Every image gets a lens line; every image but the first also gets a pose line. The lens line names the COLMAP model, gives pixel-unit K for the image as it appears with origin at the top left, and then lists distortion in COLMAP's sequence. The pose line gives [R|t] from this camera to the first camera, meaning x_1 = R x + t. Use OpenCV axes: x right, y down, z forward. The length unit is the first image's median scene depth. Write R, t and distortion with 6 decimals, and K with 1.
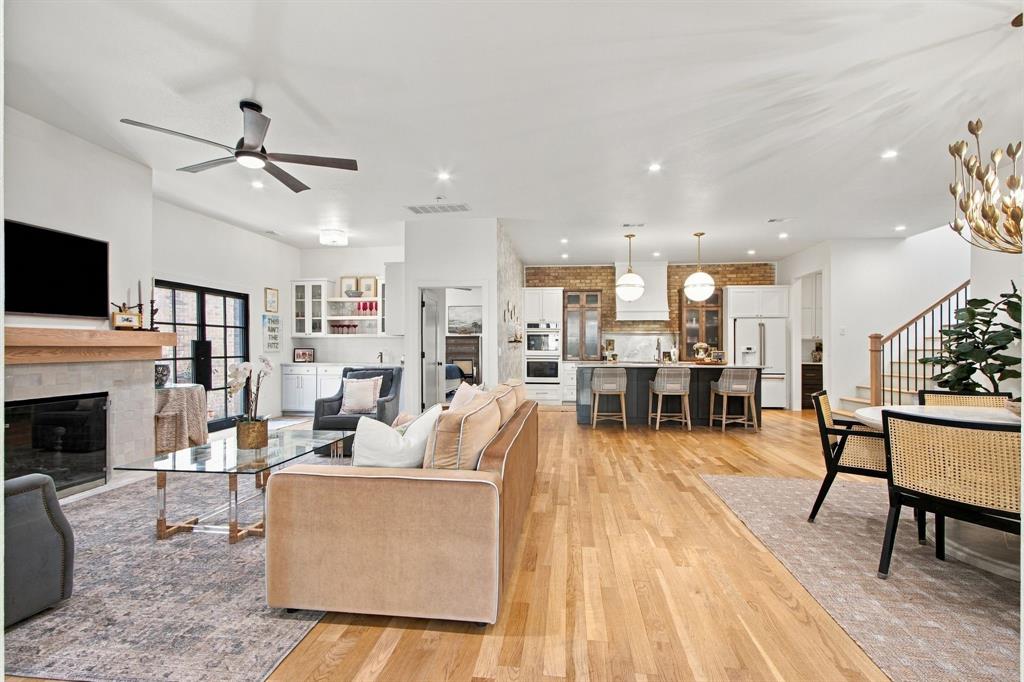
lens RADIAL K [[479.6, 0, 516.8], [0, 479.6, 342.2], [0, 0, 1]] dist [0.019096, 0.000575]
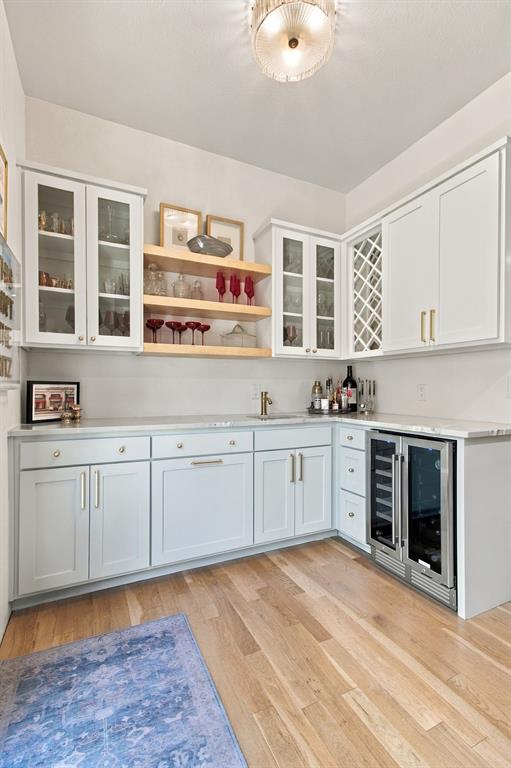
lens RADIAL K [[359.7, 0, 258.4], [0, 359.7, 389.0], [0, 0, 1]] dist [0.019096, 0.000575]
pose [[0.841614, 0.001467, 0.540077, -0.468860], [-0.004080, 0.999985, 0.003642, 0.016909], [-0.540064, -0.005269, 0.841608, 0.716233]]
